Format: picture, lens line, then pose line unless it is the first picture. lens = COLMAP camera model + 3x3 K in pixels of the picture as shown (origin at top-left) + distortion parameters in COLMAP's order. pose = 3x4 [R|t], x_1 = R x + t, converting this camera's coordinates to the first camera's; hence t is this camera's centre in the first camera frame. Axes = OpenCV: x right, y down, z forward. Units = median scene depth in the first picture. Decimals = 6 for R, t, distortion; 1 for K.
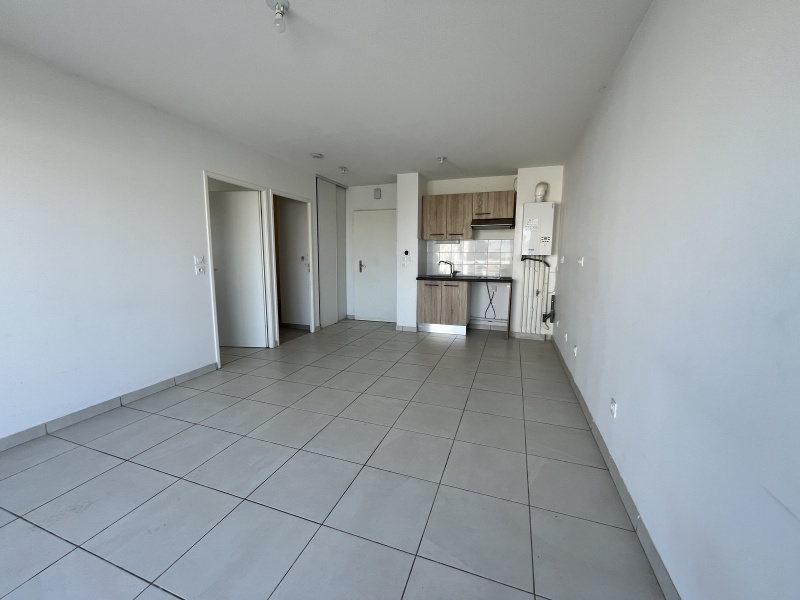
lens RADIAL K [[322.1, 0, 399.1], [0, 322.1, 299.3], [0, 0, 1]] dist [-0.003152, -0.000434]
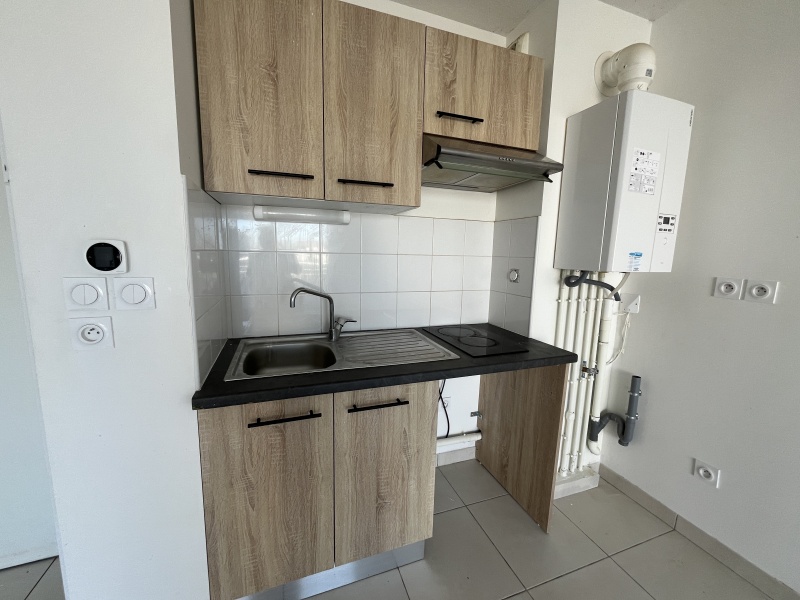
lens RADIAL K [[322.1, 0, 398.1], [0, 322.1, 302.7], [0, 0, 1]] dist [-0.003152, -0.000434]
pose [[0.790889, -0.075087, 0.607335, 0.040110], [0.061609, 0.997171, 0.043054, -0.120357], [-0.608850, 0.003367, 0.793278, 0.793192]]
